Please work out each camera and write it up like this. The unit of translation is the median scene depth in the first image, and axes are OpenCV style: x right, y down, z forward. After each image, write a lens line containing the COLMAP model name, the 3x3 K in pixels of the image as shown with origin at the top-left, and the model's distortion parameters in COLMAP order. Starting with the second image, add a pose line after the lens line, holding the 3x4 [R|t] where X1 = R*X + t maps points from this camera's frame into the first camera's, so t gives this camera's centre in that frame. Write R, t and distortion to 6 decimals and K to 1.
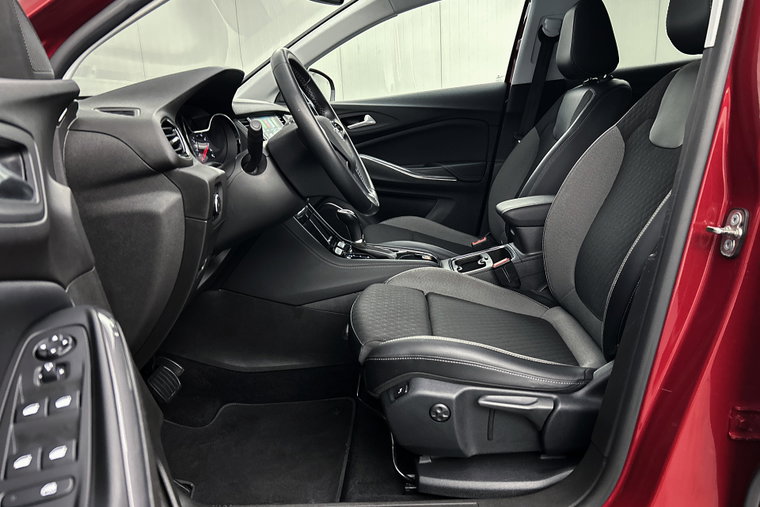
lens RADIAL K [[559.6, 0, 387.6], [0, 559.6, 262.0], [0, 0, 1]] dist [0.052867, -0.050857]
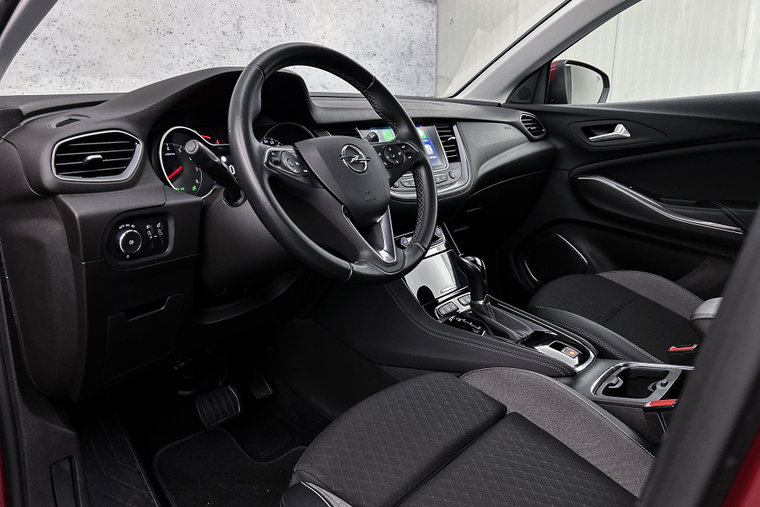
lens RADIAL K [[559.6, 0, 369.1], [0, 559.6, 270.6], [0, 0, 1]] dist [0.052867, -0.050857]
pose [[0.782734, 0.206962, -0.586936, 0.192687], [-0.190918, 0.977466, 0.090061, -0.087374], [0.592349, 0.041563, 0.804609, 0.245239]]
